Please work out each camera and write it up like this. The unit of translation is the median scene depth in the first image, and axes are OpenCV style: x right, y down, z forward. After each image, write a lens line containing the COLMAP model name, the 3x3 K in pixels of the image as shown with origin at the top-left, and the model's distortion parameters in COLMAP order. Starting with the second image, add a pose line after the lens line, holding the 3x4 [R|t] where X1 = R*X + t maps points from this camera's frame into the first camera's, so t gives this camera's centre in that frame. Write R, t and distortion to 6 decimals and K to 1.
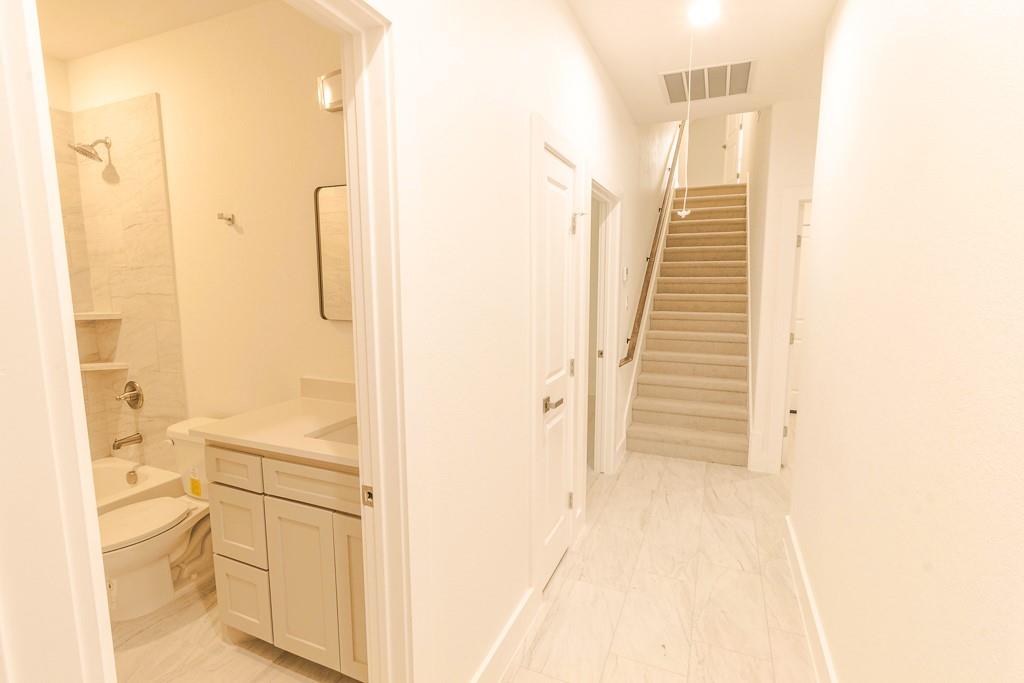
lens RADIAL K [[473.0, 0, 527.1], [0, 473.0, 337.5], [0, 0, 1]] dist [0.000840, 0.000207]
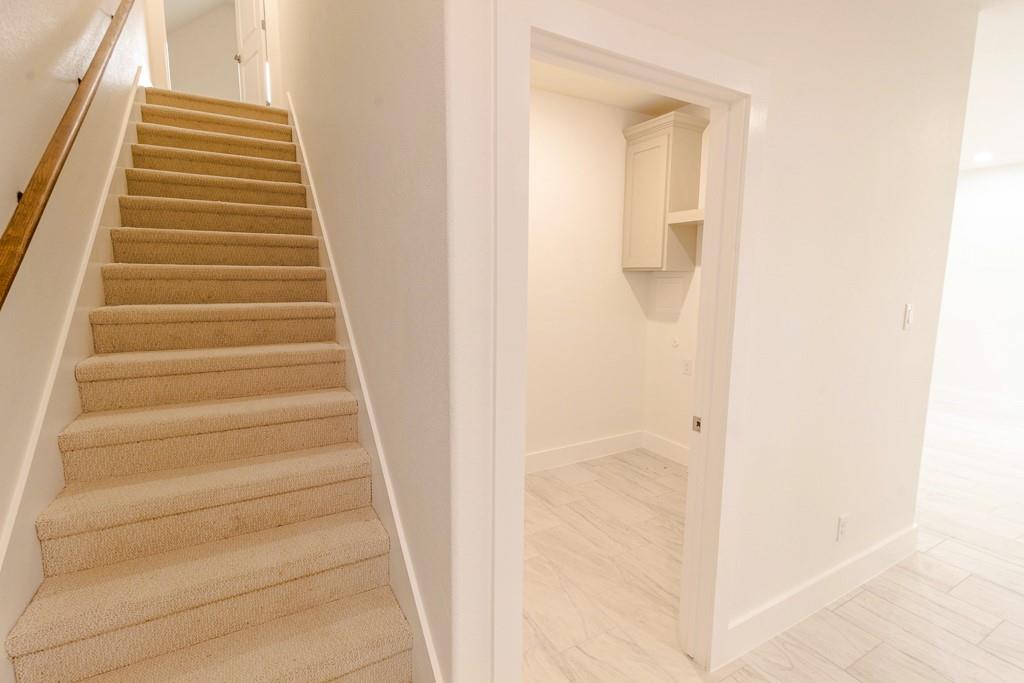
lens RADIAL K [[473.0, 0, 516.0], [0, 473.0, 339.1], [0, 0, 1]] dist [0.000840, 0.000207]
pose [[0.617982, -0.103018, 0.779414, 0.118842], [0.086090, 0.994283, 0.063159, -0.041271], [-0.781465, 0.028069, 0.623318, 0.332477]]
